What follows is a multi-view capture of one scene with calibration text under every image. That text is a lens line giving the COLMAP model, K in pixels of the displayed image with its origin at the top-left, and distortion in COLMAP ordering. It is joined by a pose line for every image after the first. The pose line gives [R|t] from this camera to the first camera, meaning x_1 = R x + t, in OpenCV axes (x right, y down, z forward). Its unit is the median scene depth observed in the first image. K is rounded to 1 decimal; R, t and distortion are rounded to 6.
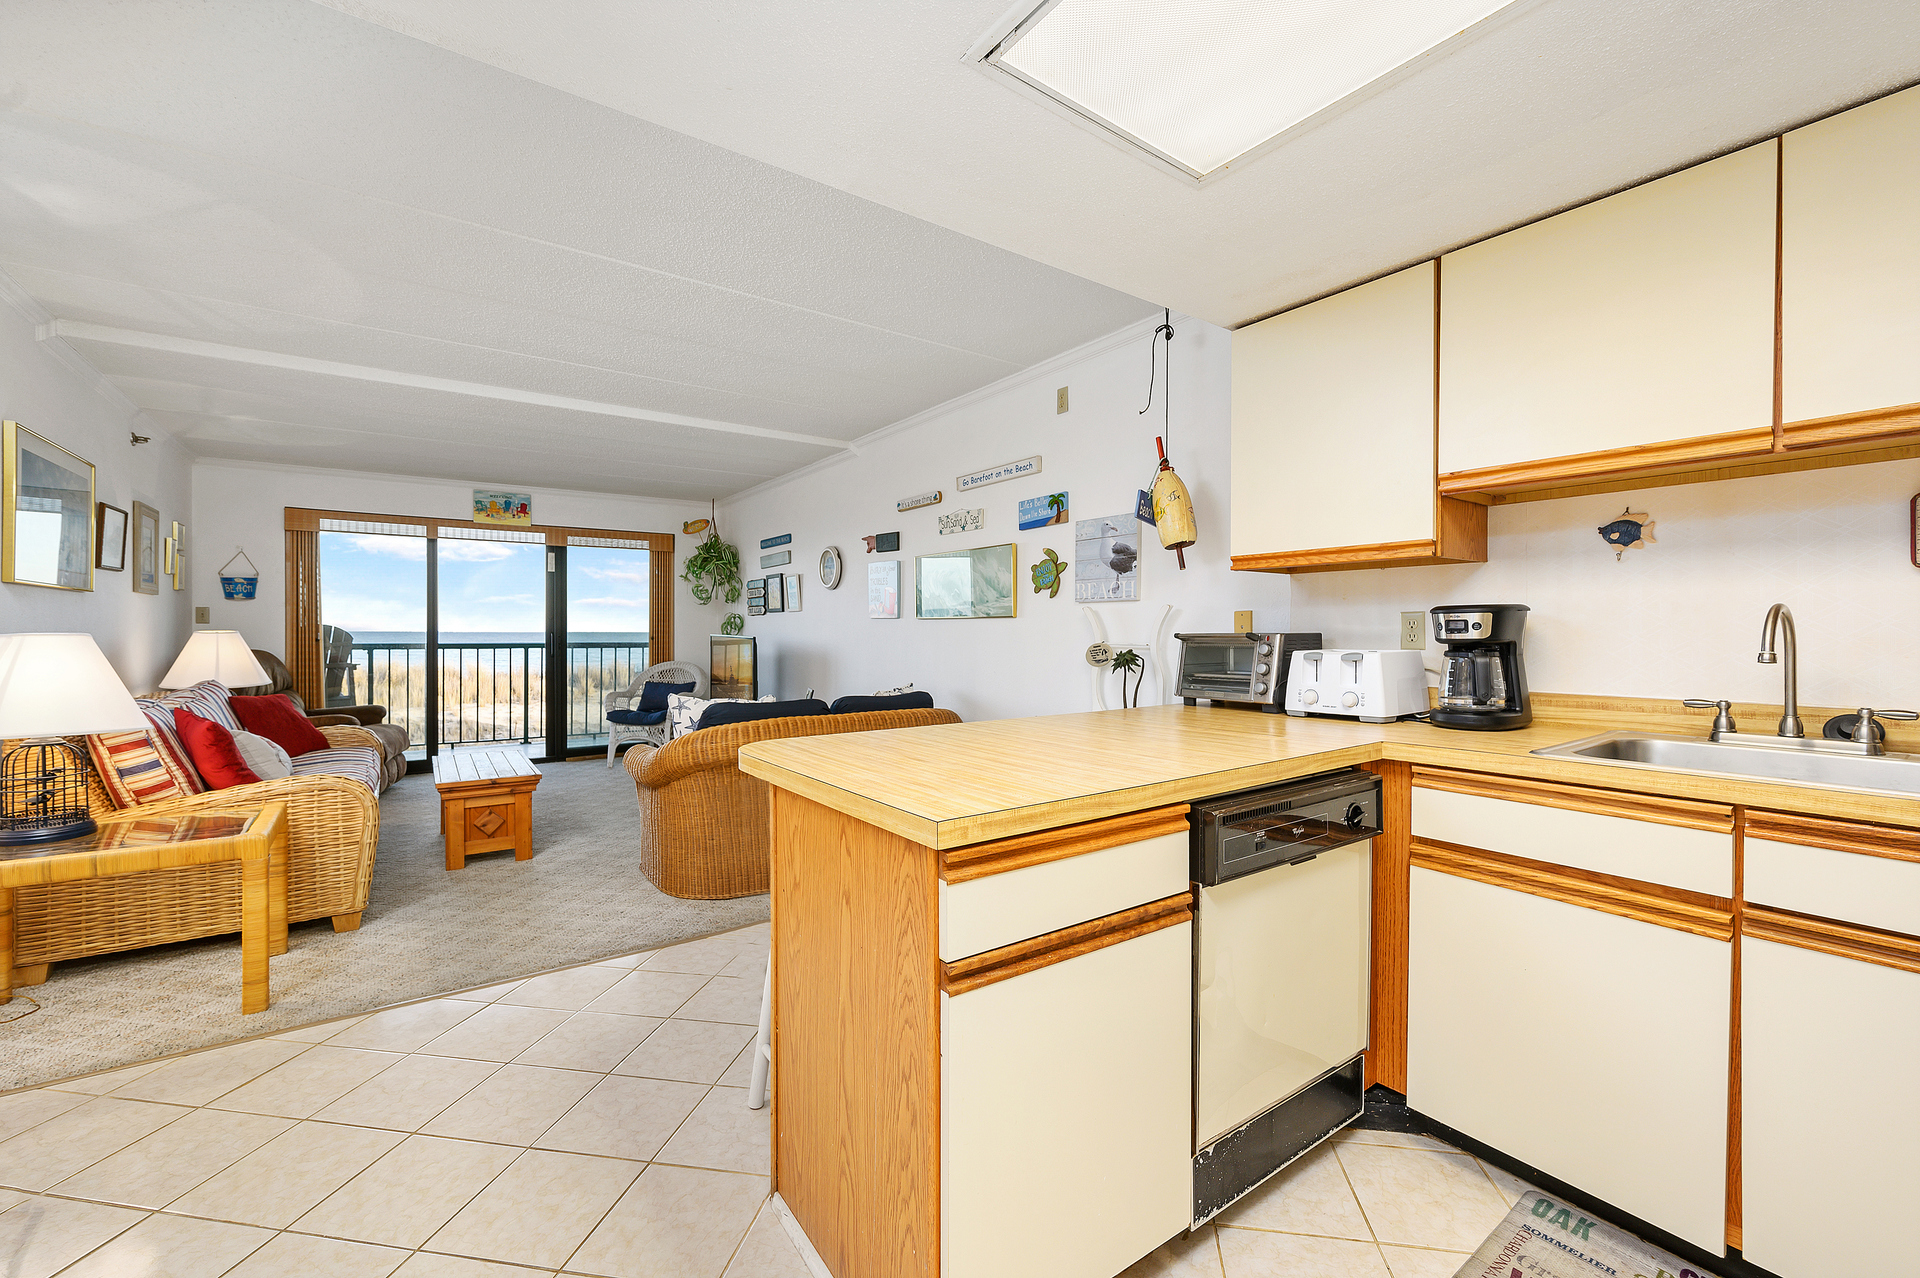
lens RADIAL K [[786.5, 0, 964.7], [0, 786.5, 636.4], [0, 0, 1]] dist [-0.006587, 0.000380]
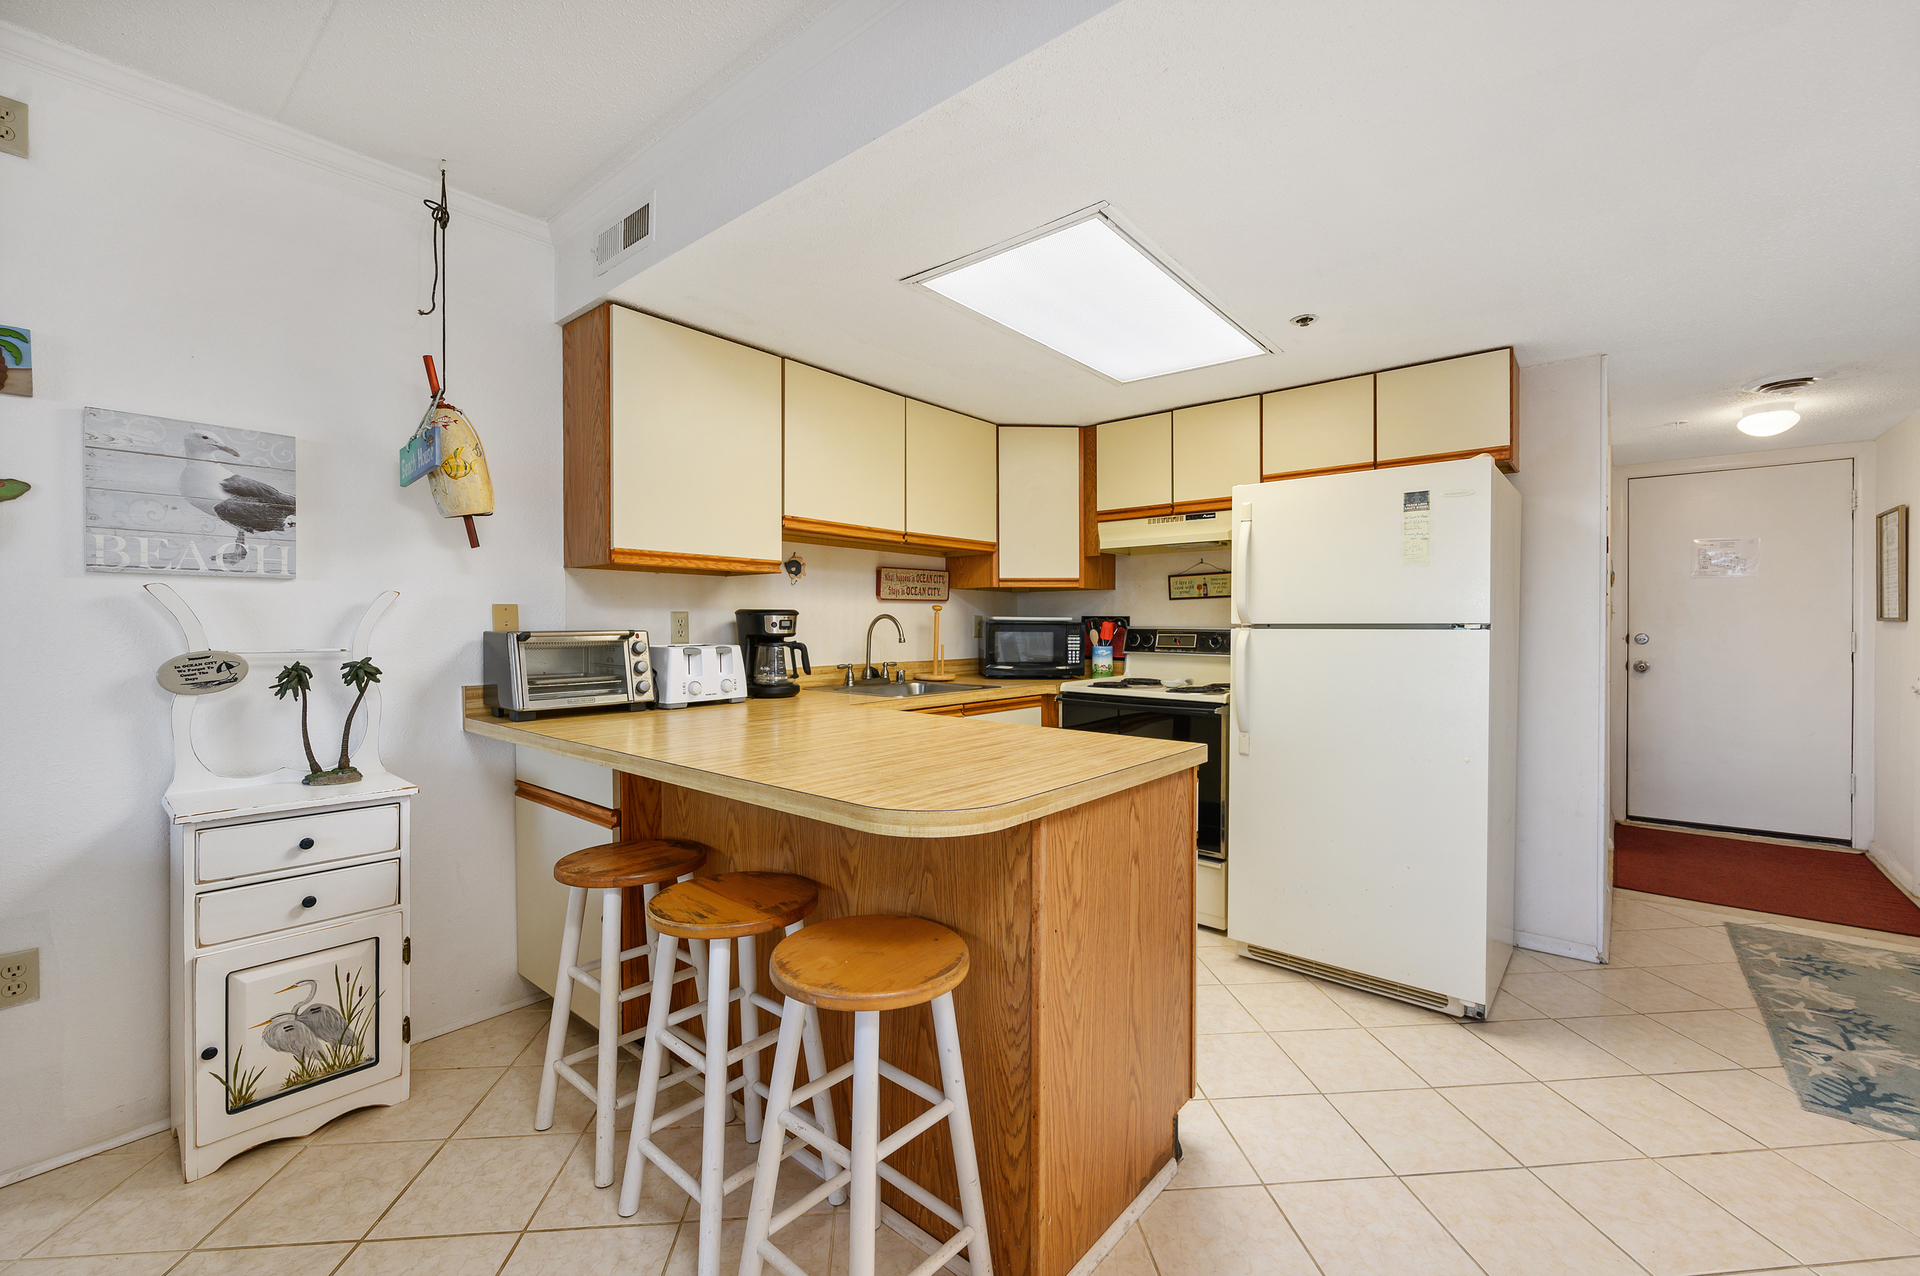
lens RADIAL K [[786.5, 0, 964.7], [0, 786.5, 635.4], [0, 0, 1]] dist [-0.006587, 0.000380]
pose [[-0.249687, -0.012766, 0.968242, -0.794155], [0.006220, 0.999871, 0.014787, -0.011904], [-0.968306, 0.009714, -0.249576, 1.001629]]
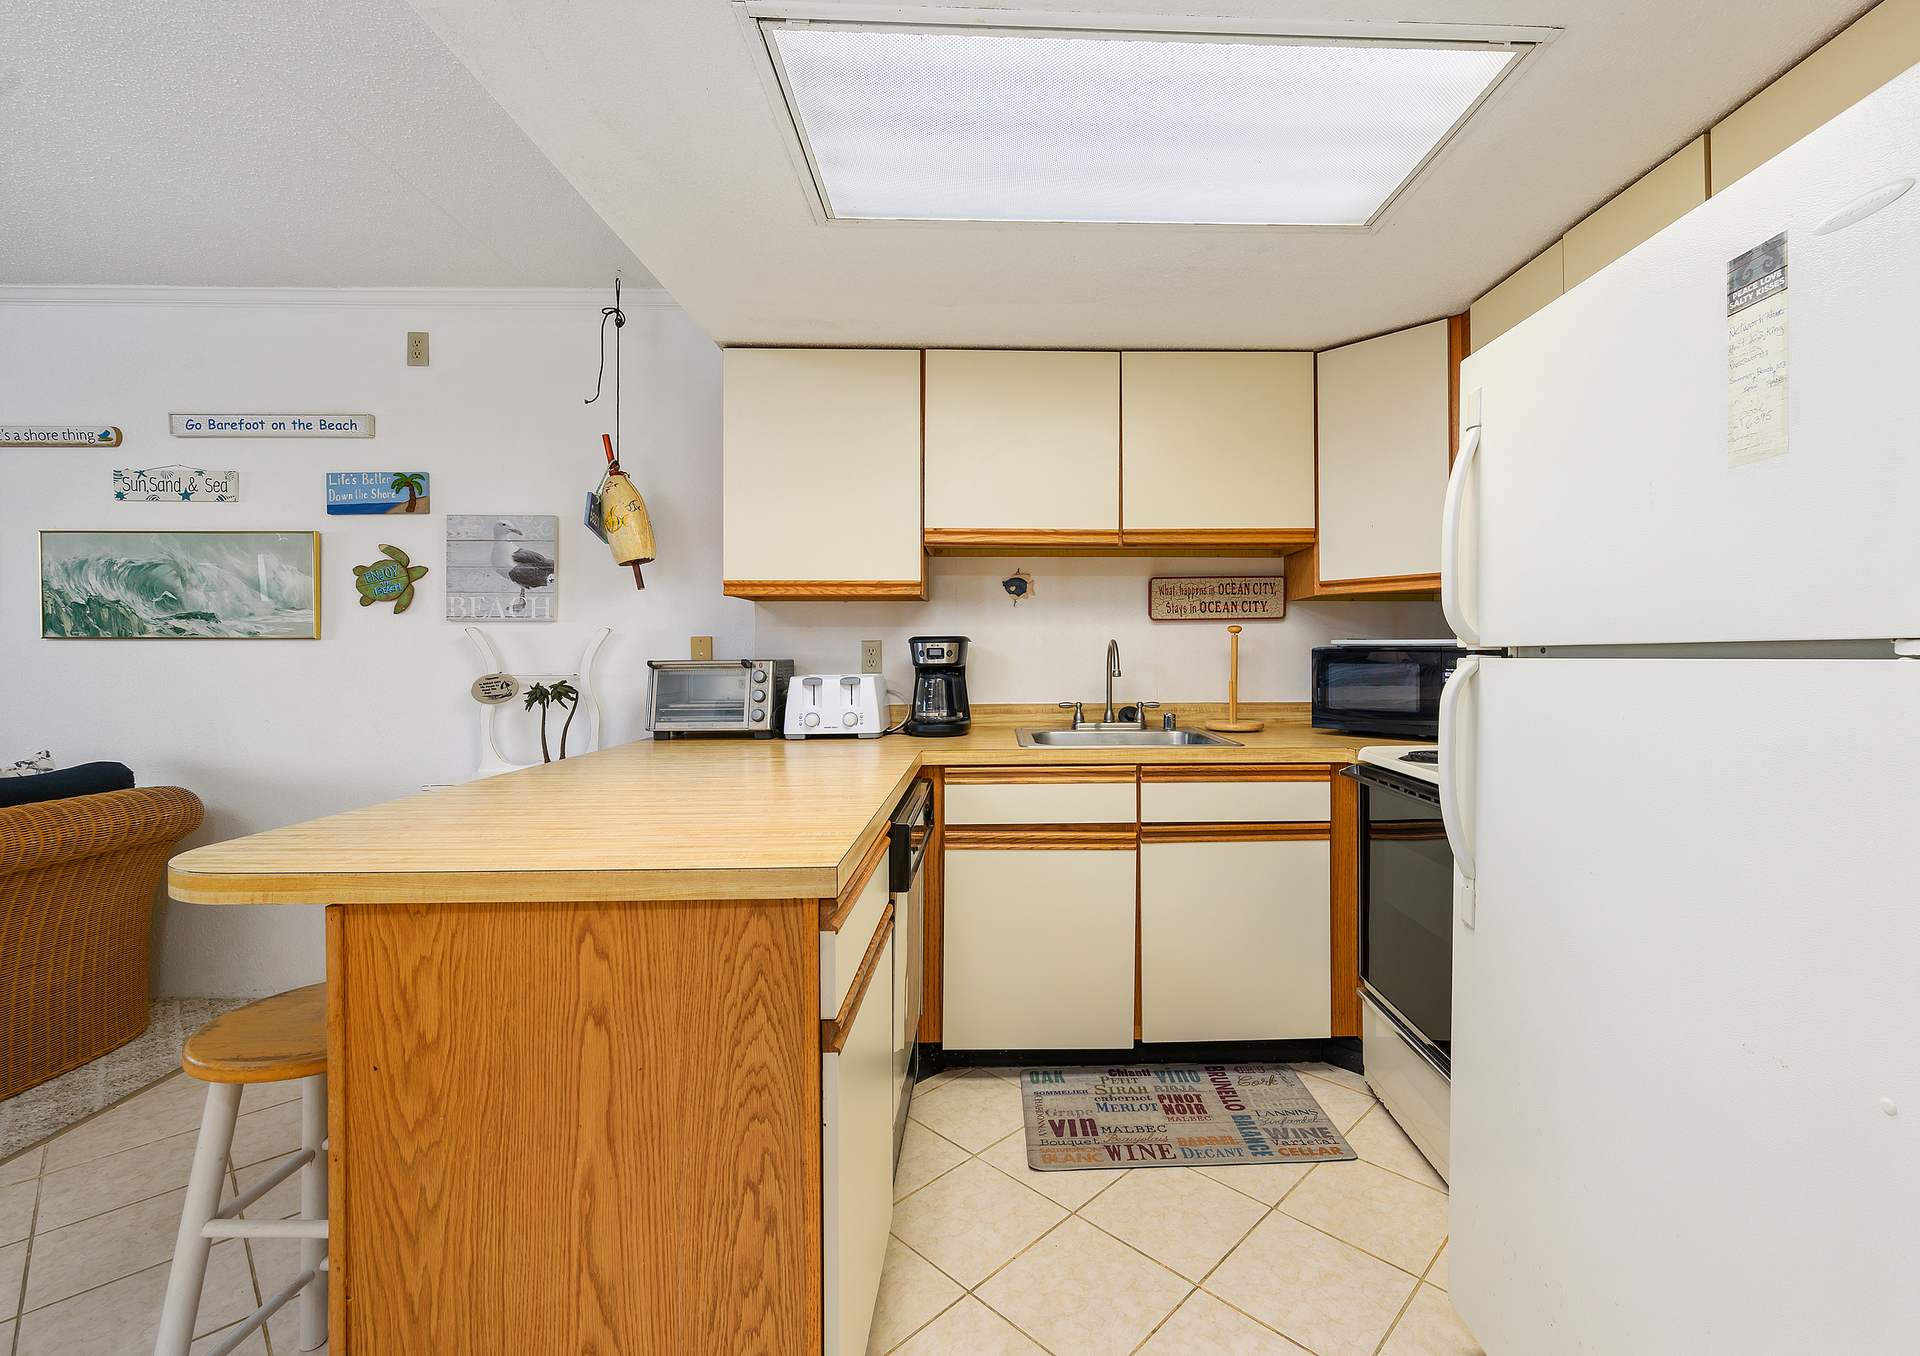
lens RADIAL K [[847.2, 0, 1022.8], [0, 847.2, 657.7], [0, 0, 1]] dist [-0.003298, -0.000560]
pose [[0.557807, -0.003608, 0.829963, -0.385453], [0.008575, 0.999962, -0.001416, -0.003078], [-0.829926, 0.007907, 0.557817, 0.138226]]
